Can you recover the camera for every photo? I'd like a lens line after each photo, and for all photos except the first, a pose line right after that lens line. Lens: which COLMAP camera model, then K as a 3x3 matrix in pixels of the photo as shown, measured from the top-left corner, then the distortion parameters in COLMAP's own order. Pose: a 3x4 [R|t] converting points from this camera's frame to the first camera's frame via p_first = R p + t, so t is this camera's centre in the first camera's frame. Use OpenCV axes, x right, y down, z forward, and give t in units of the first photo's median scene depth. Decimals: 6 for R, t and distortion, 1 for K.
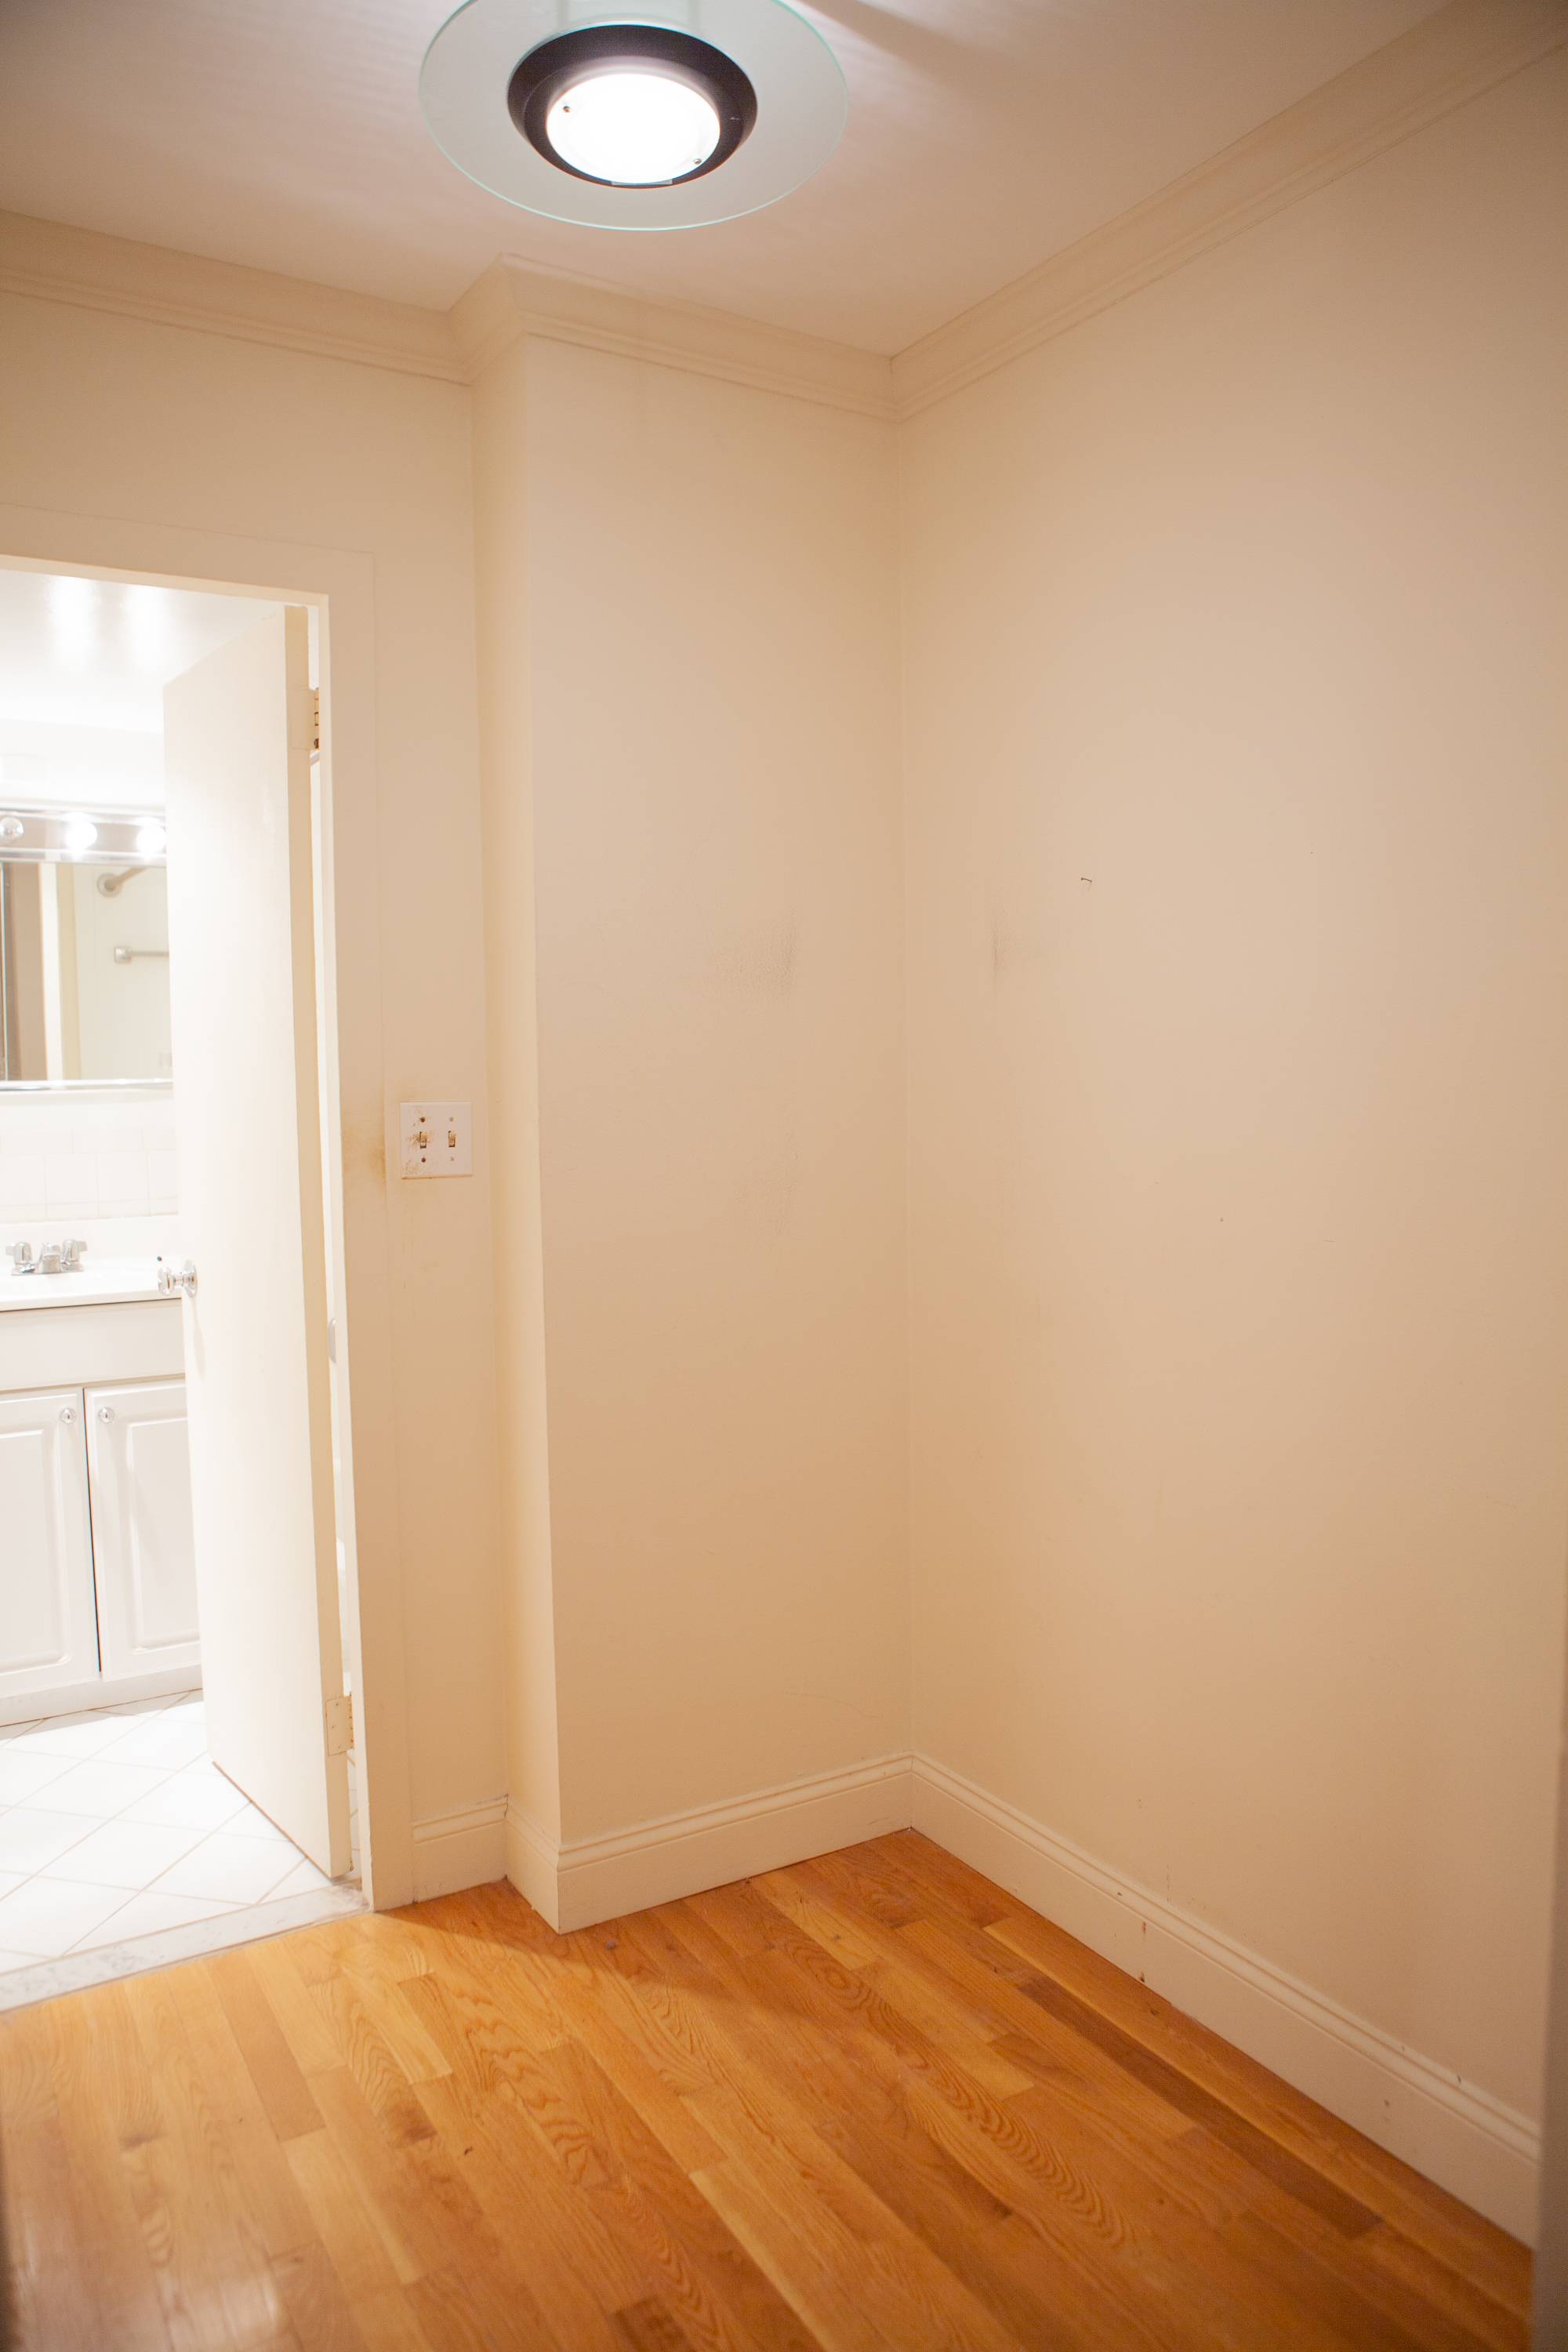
lens RADIAL K [[1606.1, 0, 784.0], [0, 1606.1, 1176.0], [0, 0, 1]] dist [-0.051324, 0.000180]
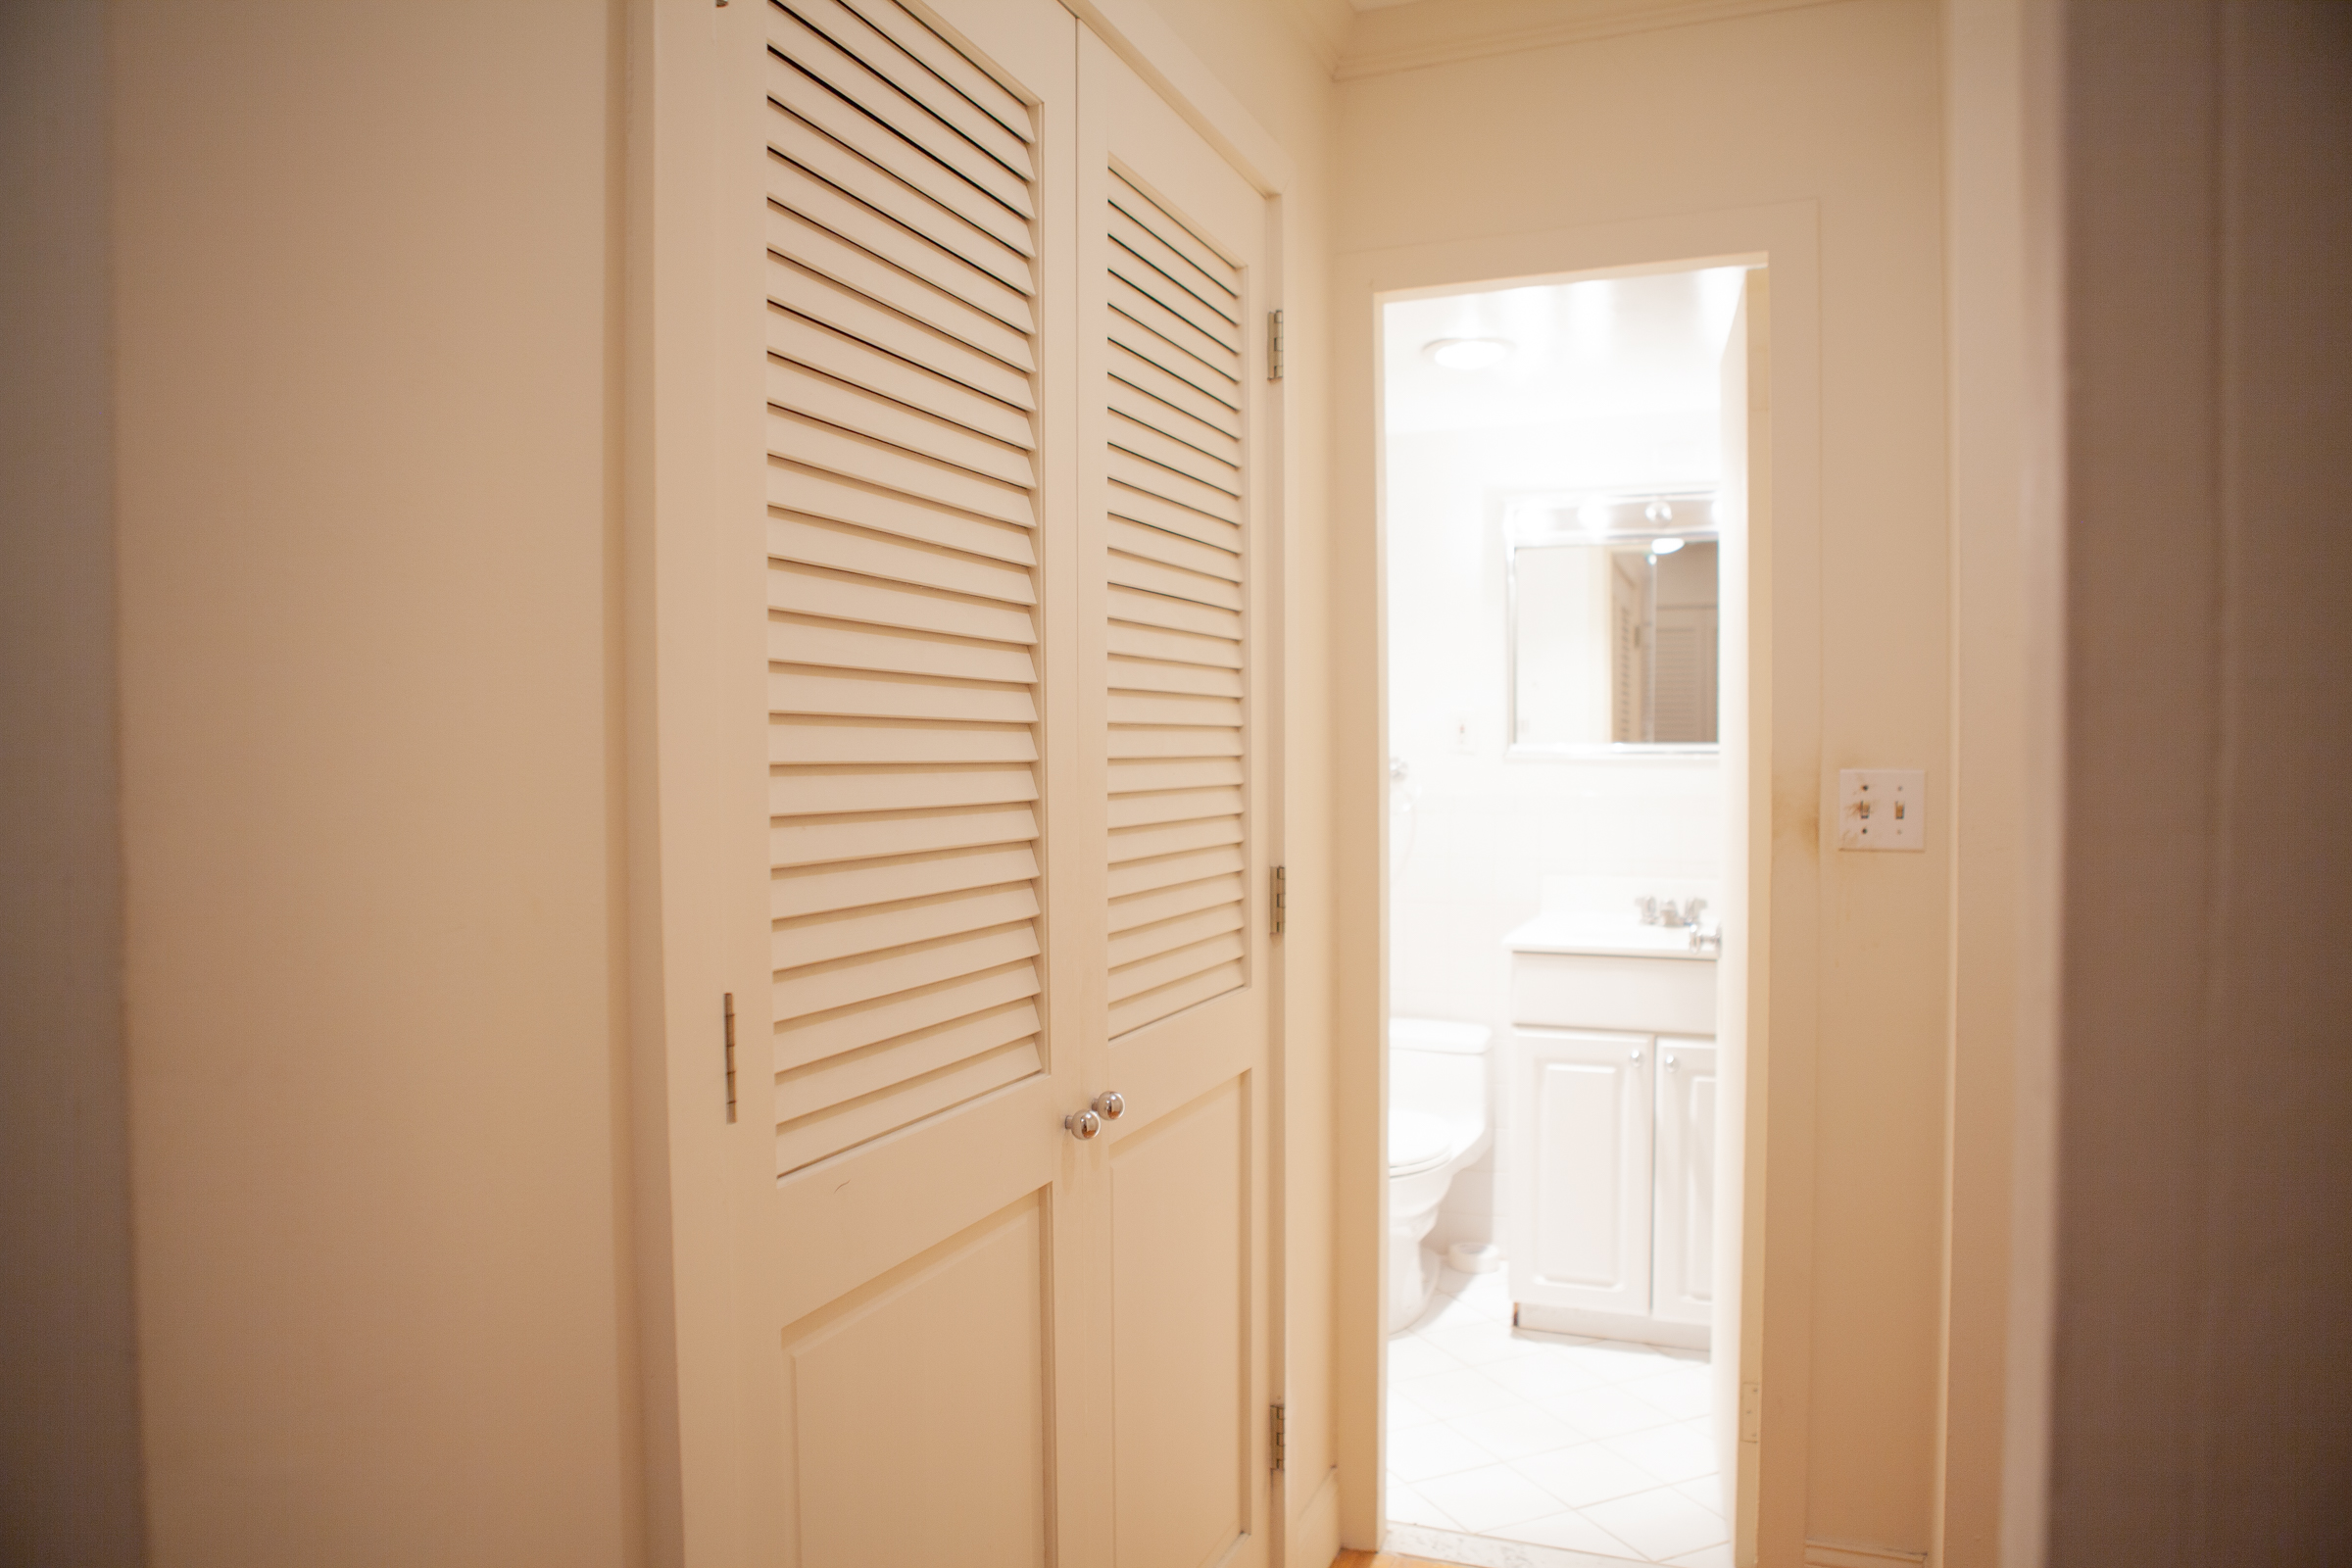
lens RADIAL K [[1616.4, 0, 1170.1], [0, 1616.4, 785.8], [0, 0, 1]] dist [-0.108678, 0.080641]
pose [[0.592272, 0.028024, -0.805250, 0.216694], [-0.060322, 0.998133, -0.009630, -0.002393], [0.803477, 0.054278, 0.592857, 0.105125]]
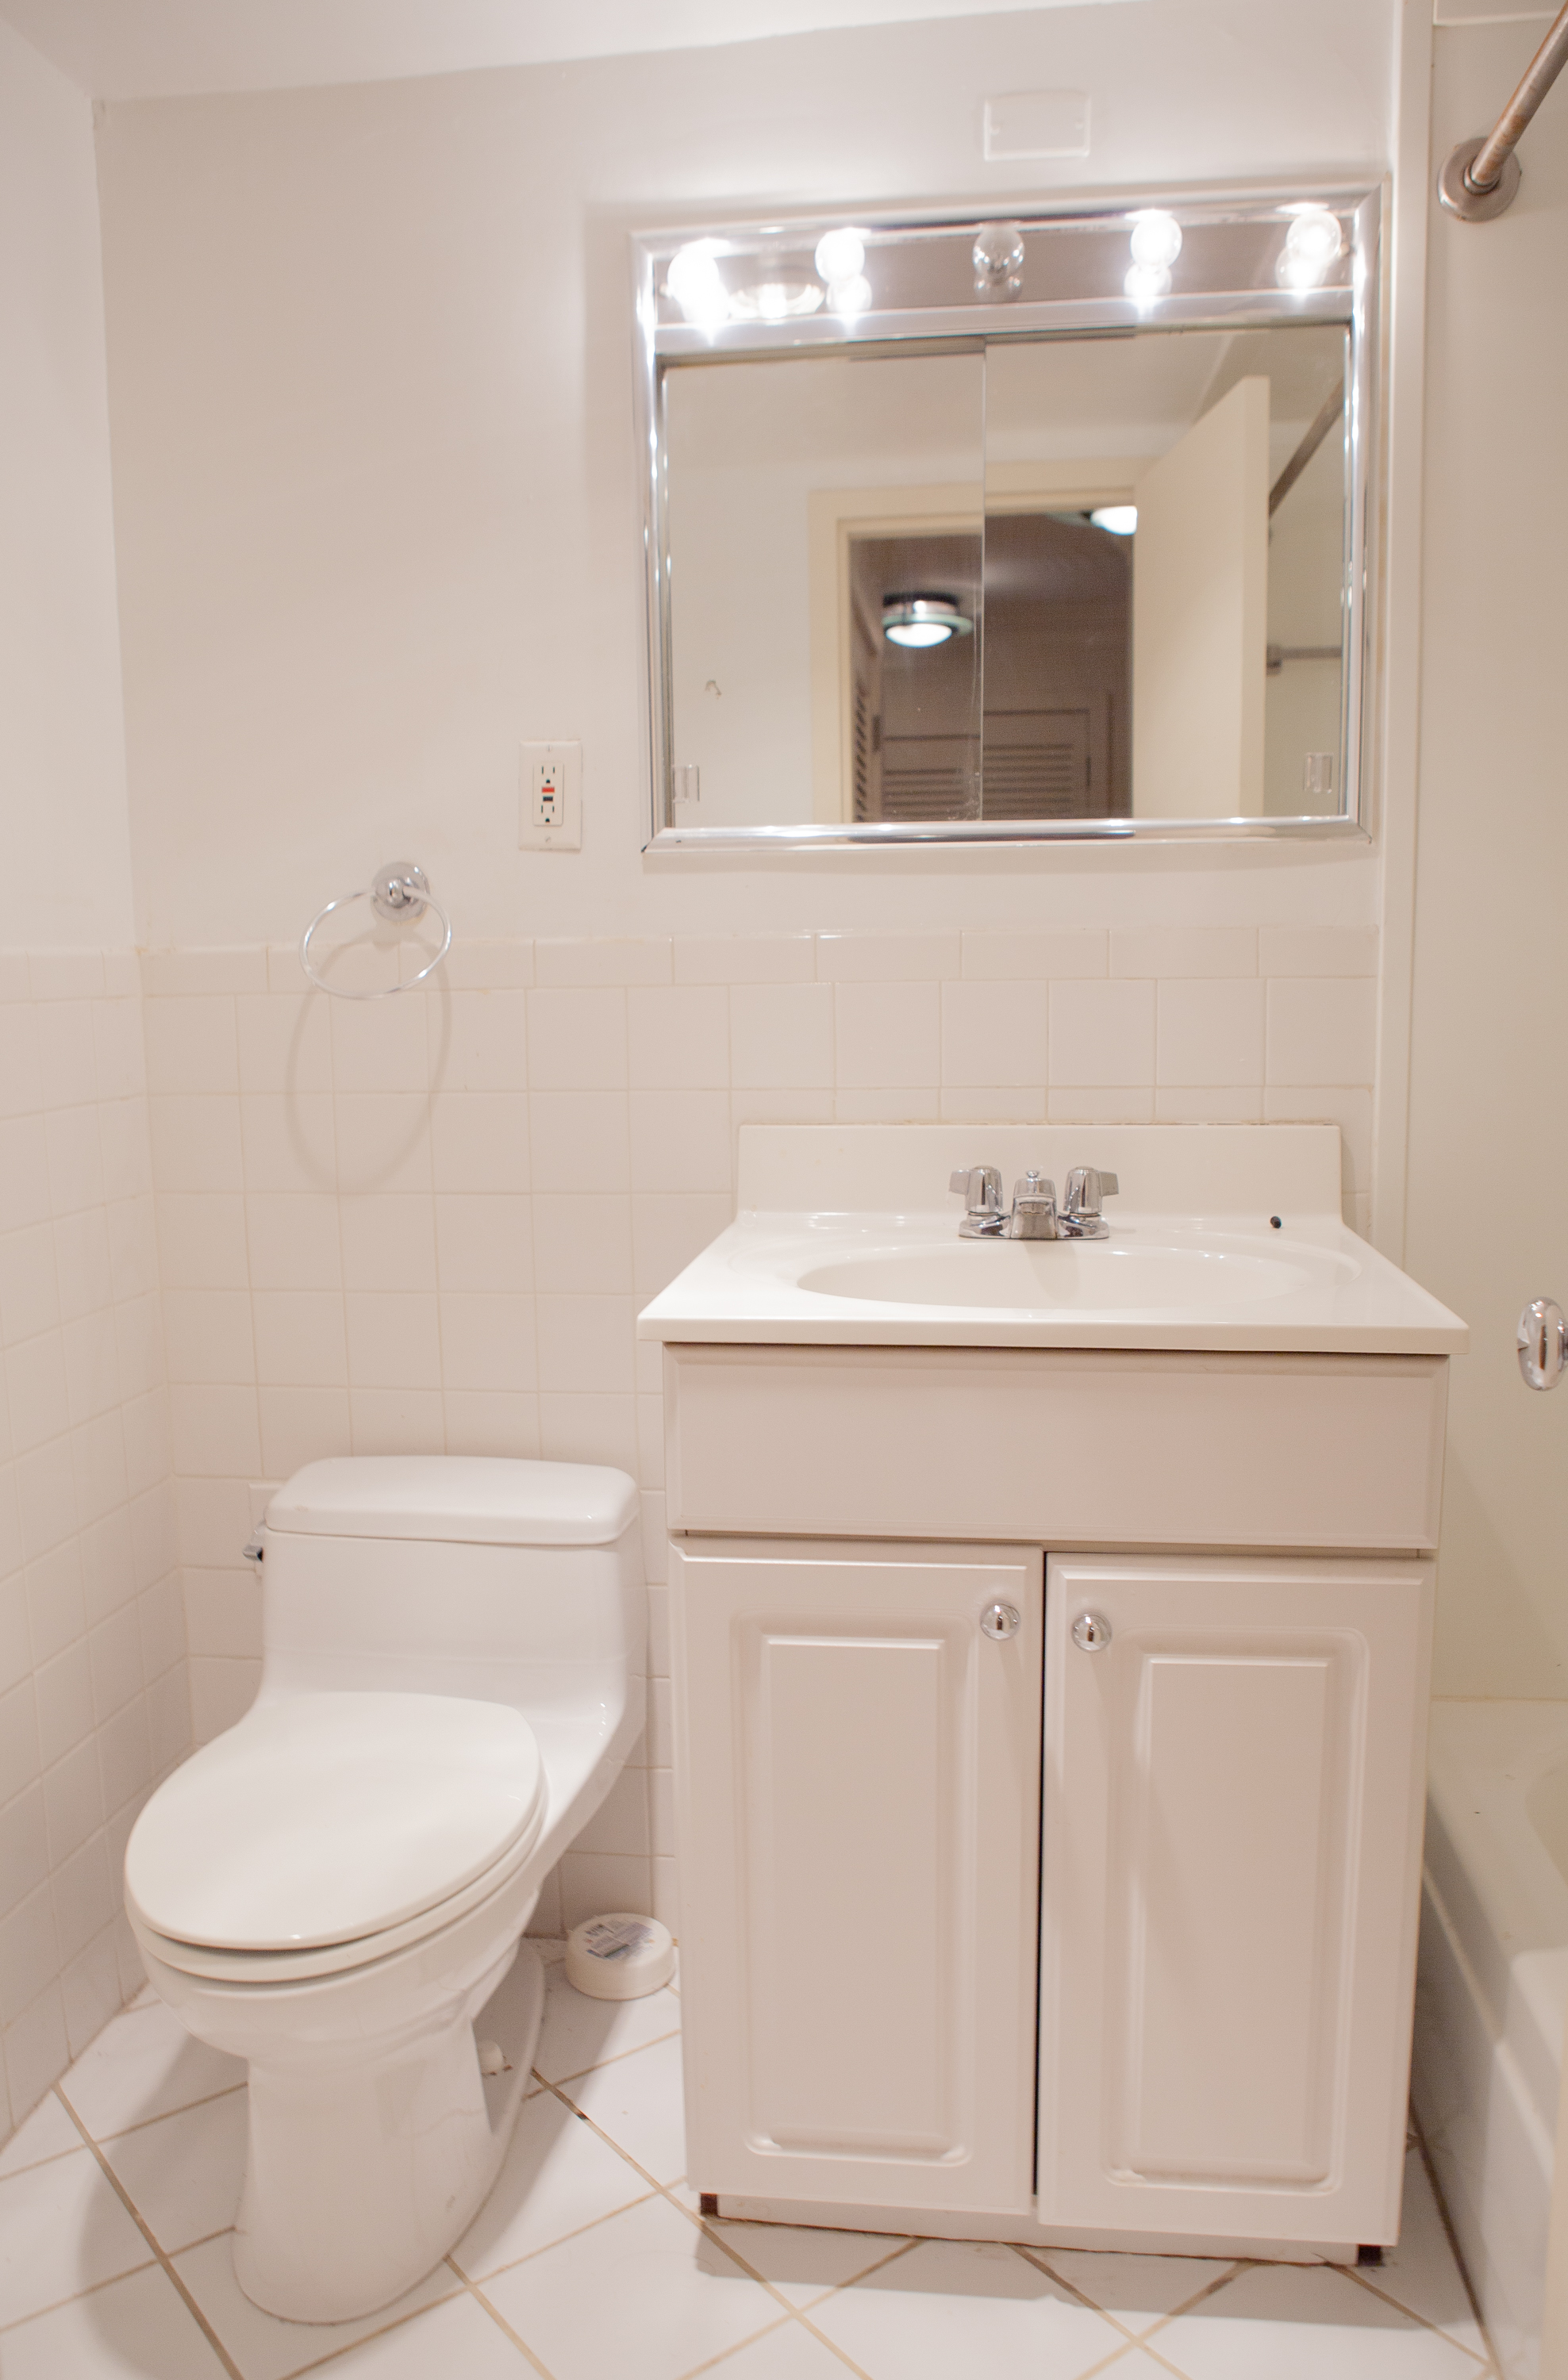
lens RADIAL K [[1732.0, 0, 779.4], [0, 1732.0, 1259.0], [0, 0, 1]] dist [-0.085068, 0.002338]
pose [[0.774678, 0.104604, -0.623644, -0.231509], [-0.036900, 0.992021, 0.120556, 0.011028], [0.631278, -0.070380, 0.772356, 0.630978]]
